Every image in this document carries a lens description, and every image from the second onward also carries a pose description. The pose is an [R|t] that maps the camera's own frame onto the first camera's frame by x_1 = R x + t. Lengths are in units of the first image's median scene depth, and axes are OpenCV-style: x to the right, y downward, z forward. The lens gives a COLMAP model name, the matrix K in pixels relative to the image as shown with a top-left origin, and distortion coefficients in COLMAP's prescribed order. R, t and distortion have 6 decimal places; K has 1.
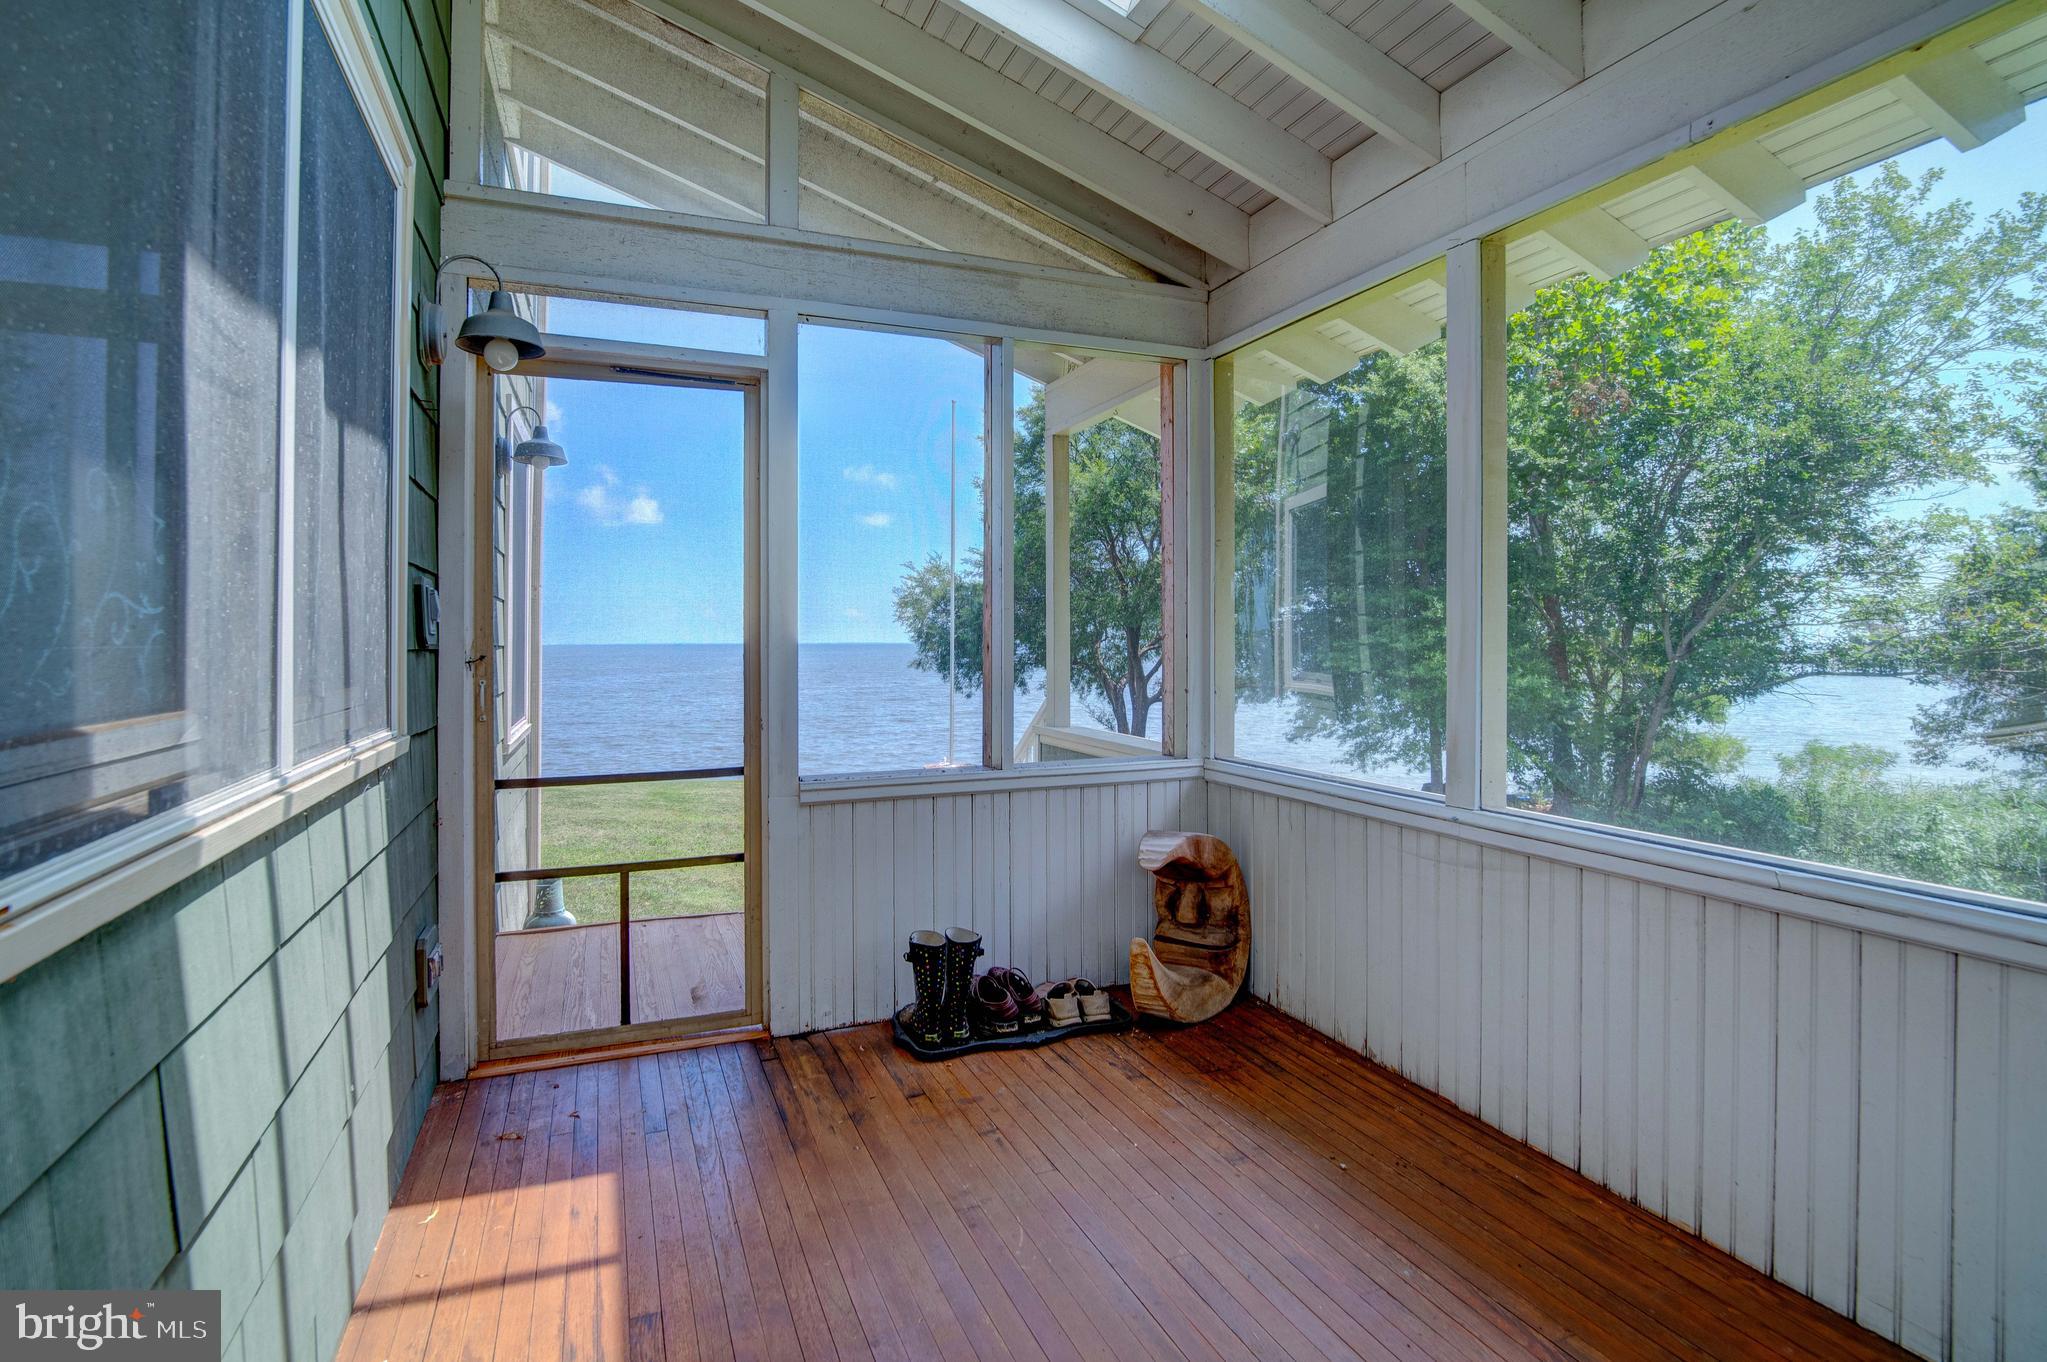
lens RADIAL K [[982.6, 0, 1023.9], [0, 982.6, 635.2], [0, 0, 1]] dist [-0.037291, 0.012267]
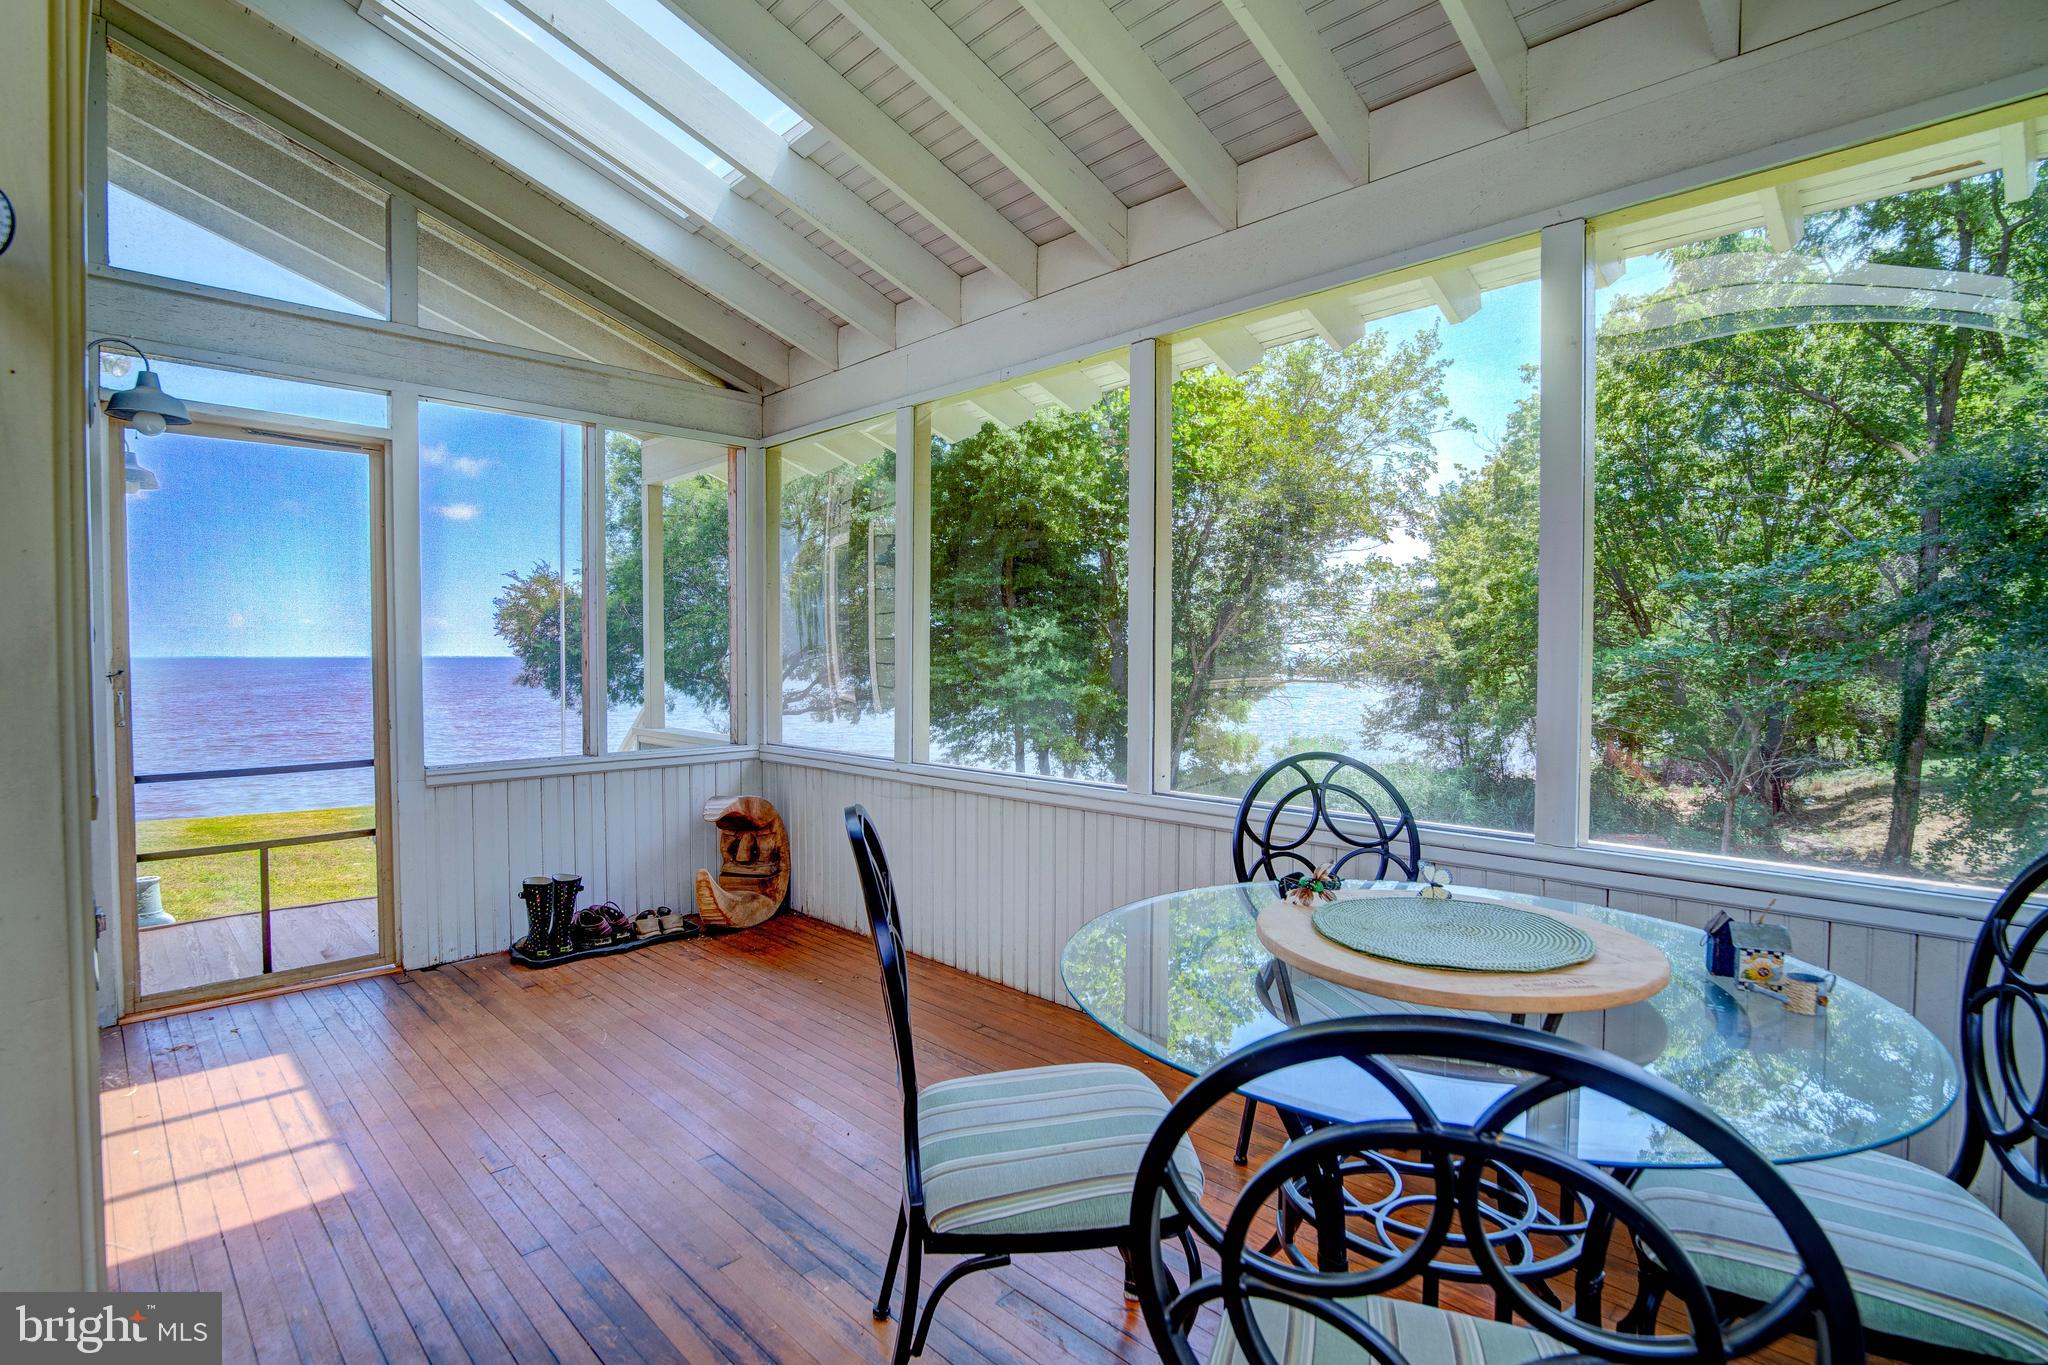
lens RADIAL K [[974.5, 0, 1018.0], [0, 974.5, 680.7], [0, 0, 1]] dist [-0.036669, 0.010609]
pose [[0.933920, -0.008007, 0.357393, 0.042231], [-0.003504, 0.999496, 0.031549, -0.006465], [-0.357466, -0.030717, 0.933421, -0.425312]]
